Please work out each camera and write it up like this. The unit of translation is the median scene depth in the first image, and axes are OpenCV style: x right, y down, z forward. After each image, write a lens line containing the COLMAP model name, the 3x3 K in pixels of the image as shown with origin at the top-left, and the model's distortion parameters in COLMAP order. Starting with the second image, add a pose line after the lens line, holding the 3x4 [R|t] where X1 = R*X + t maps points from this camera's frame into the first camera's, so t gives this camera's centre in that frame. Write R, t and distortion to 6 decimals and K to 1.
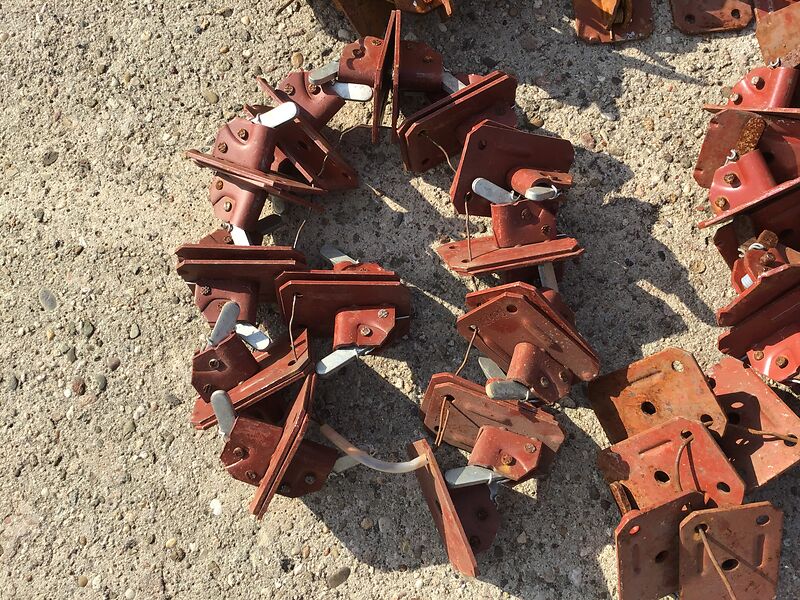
lens RADIAL K [[714.3, 0, 393.9], [0, 714.3, 300.8], [0, 0, 1]] dist [0.104839, -0.184048]
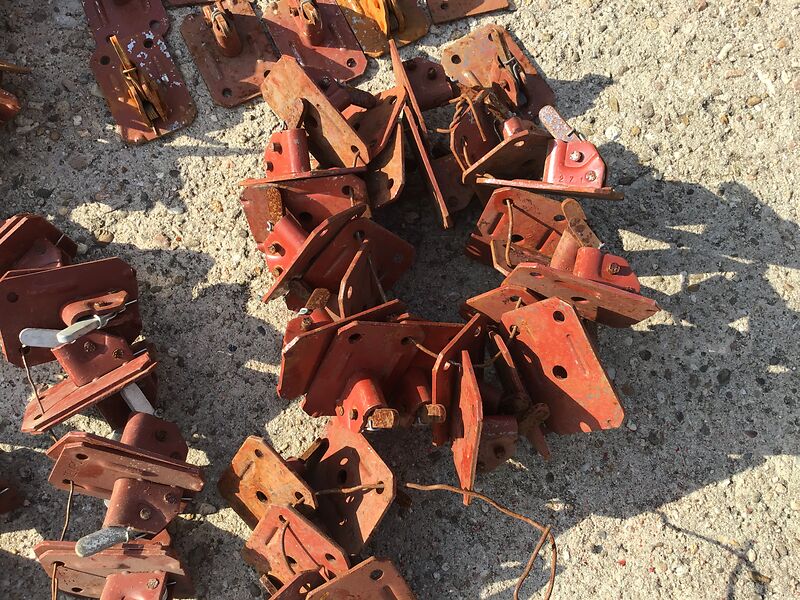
lens RADIAL K [[714.3, 0, 395.7], [0, 714.3, 302.8], [0, 0, 1]] dist [0.104839, -0.184048]
pose [[0.936555, -0.329264, 0.120211, 0.432283], [0.331107, 0.943581, 0.004887, -0.041630], [-0.115038, 0.035226, 0.992736, -0.016043]]
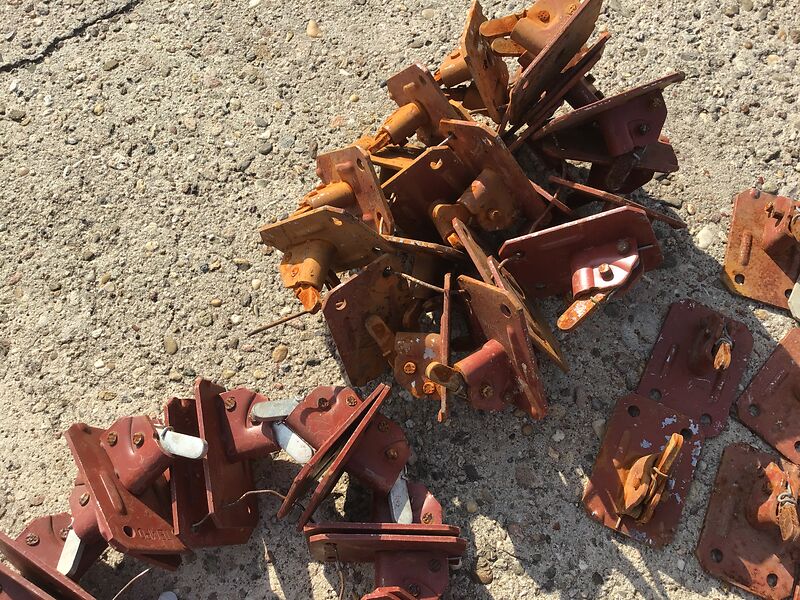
lens RADIAL K [[714.3, 0, 397.8], [0, 714.3, 300.4], [0, 0, 1]] dist [0.104839, -0.184048]
pose [[0.868645, 0.481551, -0.116468, 0.062564], [-0.492917, 0.863682, -0.105292, -0.393238], [0.049888, 0.148871, 0.987597, 0.157031]]
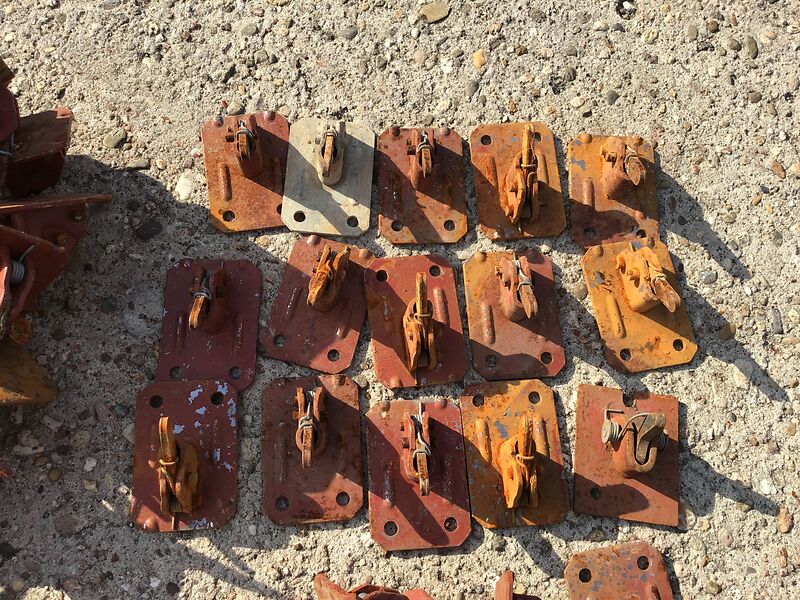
lens RADIAL K [[714.3, 0, 399.3], [0, 714.3, 310.1], [0, 0, 1]] dist [0.104839, -0.184048]
pose [[0.996193, 0.057631, 0.065402, 0.494118], [-0.051155, 0.993997, -0.096709, -0.550596], [-0.070583, 0.092995, 0.993162, 0.229648]]
